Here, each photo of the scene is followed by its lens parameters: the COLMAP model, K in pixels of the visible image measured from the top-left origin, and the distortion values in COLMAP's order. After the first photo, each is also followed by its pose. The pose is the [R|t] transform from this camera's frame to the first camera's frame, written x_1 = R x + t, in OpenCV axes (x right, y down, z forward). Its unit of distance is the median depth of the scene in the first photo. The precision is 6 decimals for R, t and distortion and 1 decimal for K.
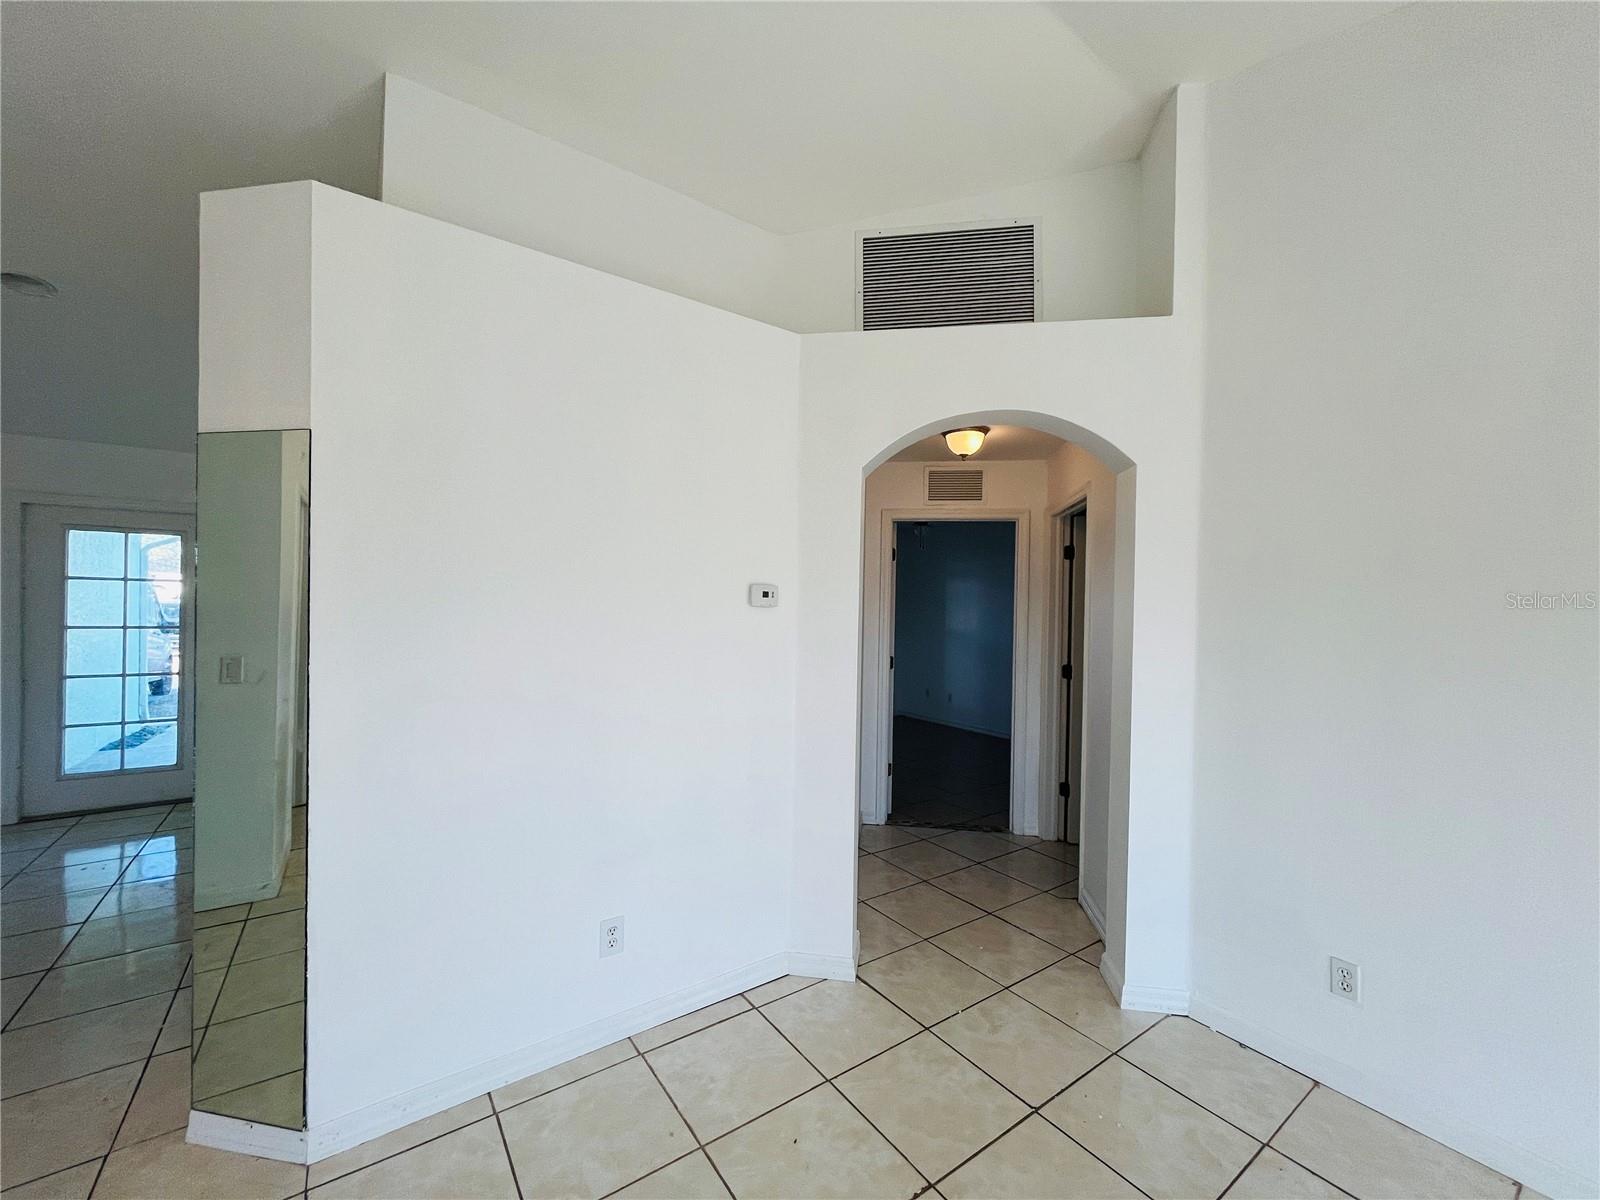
lens RADIAL K [[645.9, 0, 808.1], [0, 645.9, 601.7], [0, 0, 1]] dist [0.001539, 0.000560]
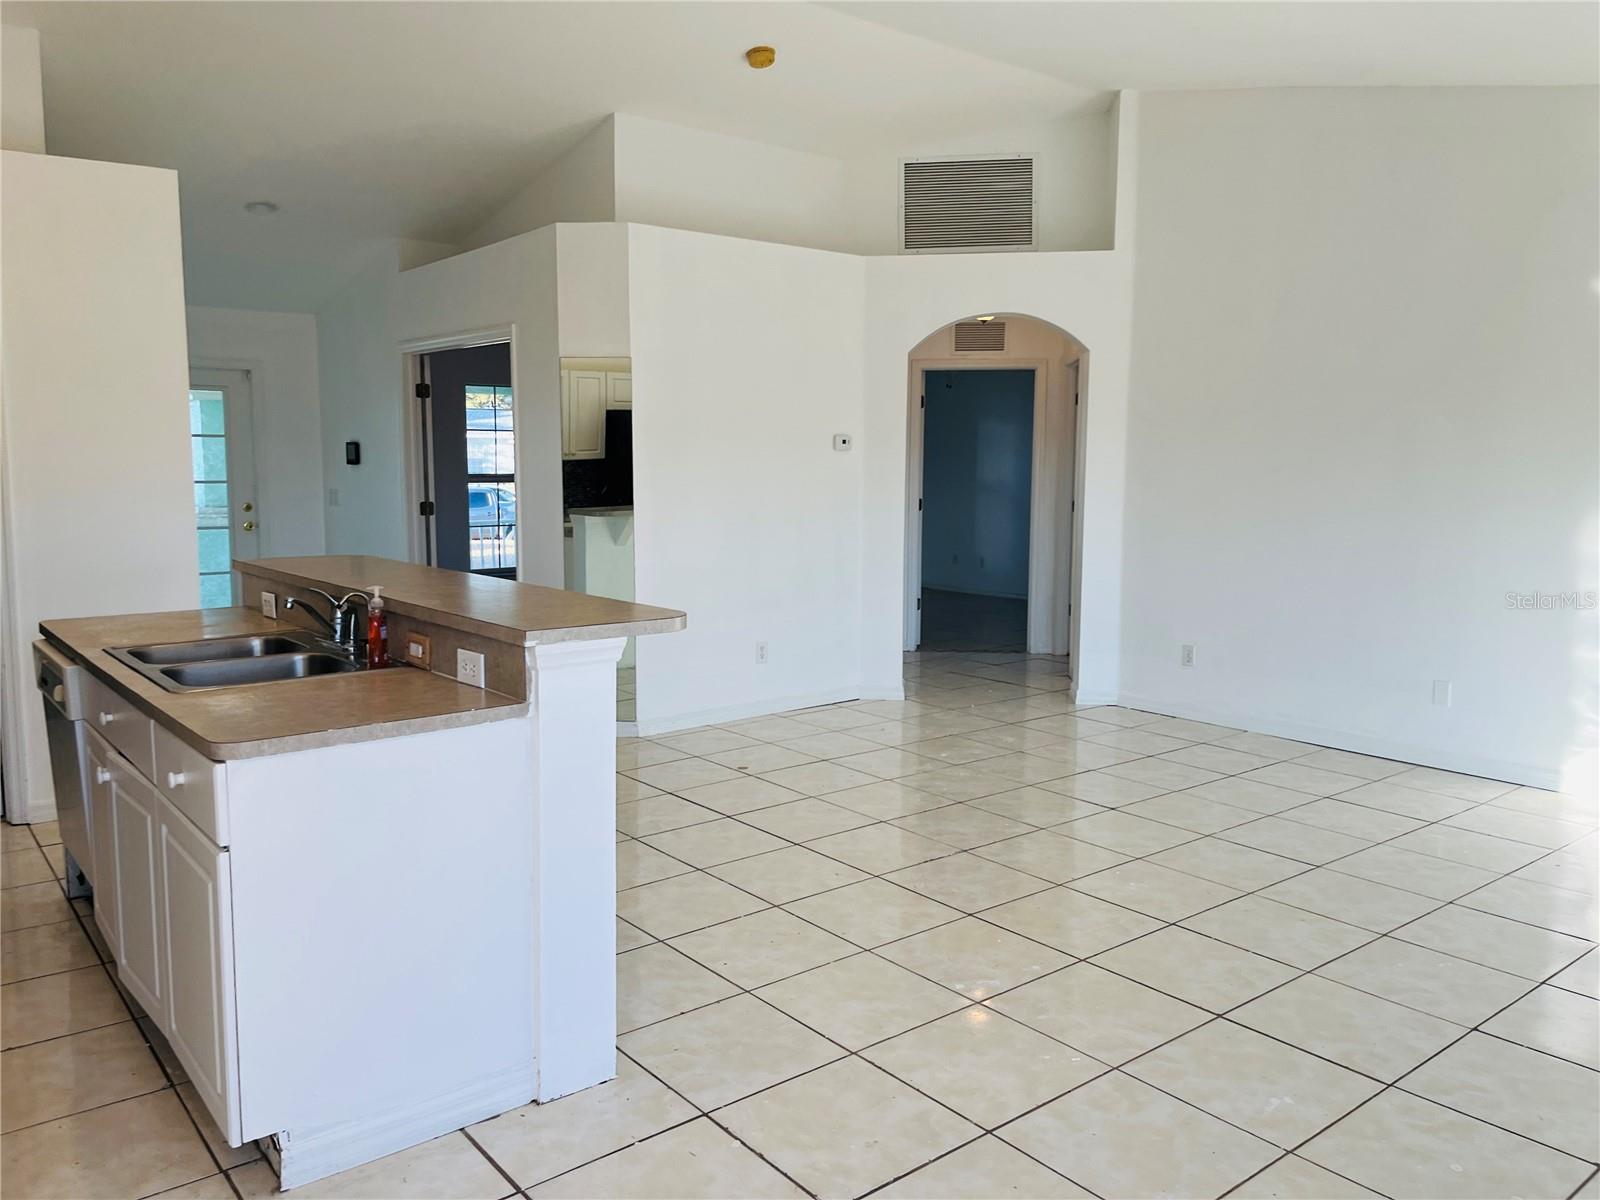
lens RADIAL K [[1189.8, 0, 800.0], [0, 1189.8, 600.0], [0, 0, 1]] dist [0.068798, -0.002762]
pose [[0.998455, -0.022802, 0.050676, -0.284333], [0.016608, 0.992703, 0.119439, 0.019410], [-0.053029, -0.118412, 0.991547, -1.585909]]
